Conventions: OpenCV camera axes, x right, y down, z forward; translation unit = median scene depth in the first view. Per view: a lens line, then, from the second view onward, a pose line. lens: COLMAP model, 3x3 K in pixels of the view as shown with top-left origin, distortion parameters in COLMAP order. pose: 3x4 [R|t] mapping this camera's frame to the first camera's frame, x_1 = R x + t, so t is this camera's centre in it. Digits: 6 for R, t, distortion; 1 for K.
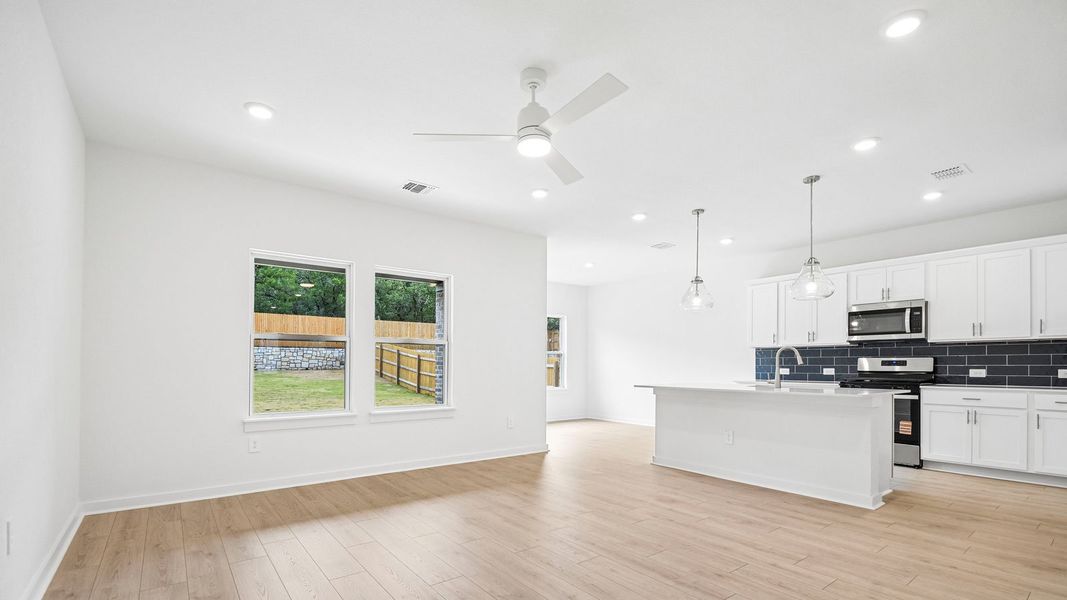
lens RADIAL K [[478.4, 0, 523.3], [0, 478.4, 363.8], [0, 0, 1]] dist [0.021155, -0.018492]
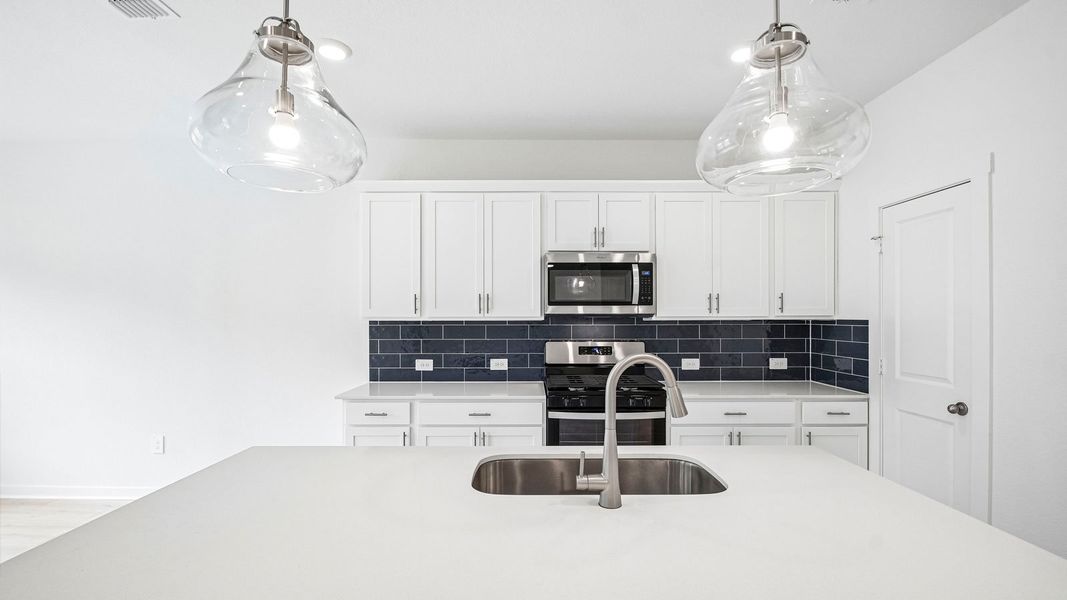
lens RADIAL K [[473.0, 0, 529.3], [0, 473.0, 318.3], [0, 0, 1]] dist [-0.000929, -0.000039]
pose [[0.601919, -0.001384, 0.798556, 0.238268], [-0.000685, 0.999997, 0.002250, -0.047156], [-0.798557, -0.001901, 0.601917, 0.736165]]
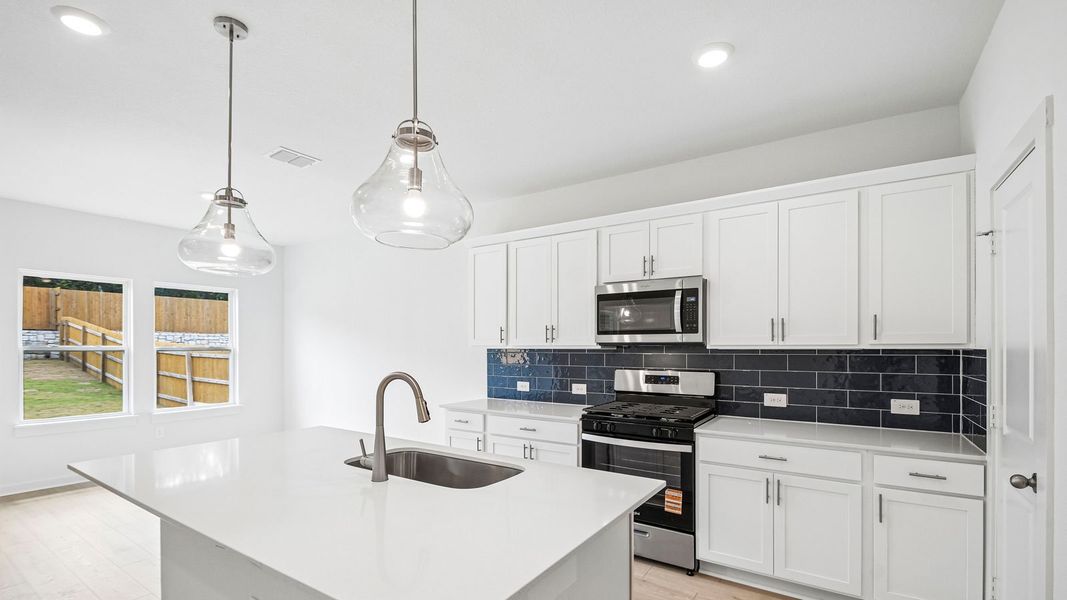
lens RADIAL K [[483.2, 0, 517.9], [0, 483.2, 343.7], [0, 0, 1]] dist [-0.000156, -0.000040]
pose [[0.950850, 0.001239, 0.309650, 0.426057], [-0.000219, 0.999994, -0.003330, -0.047821], [-0.309653, 0.003098, 0.950845, 0.495547]]
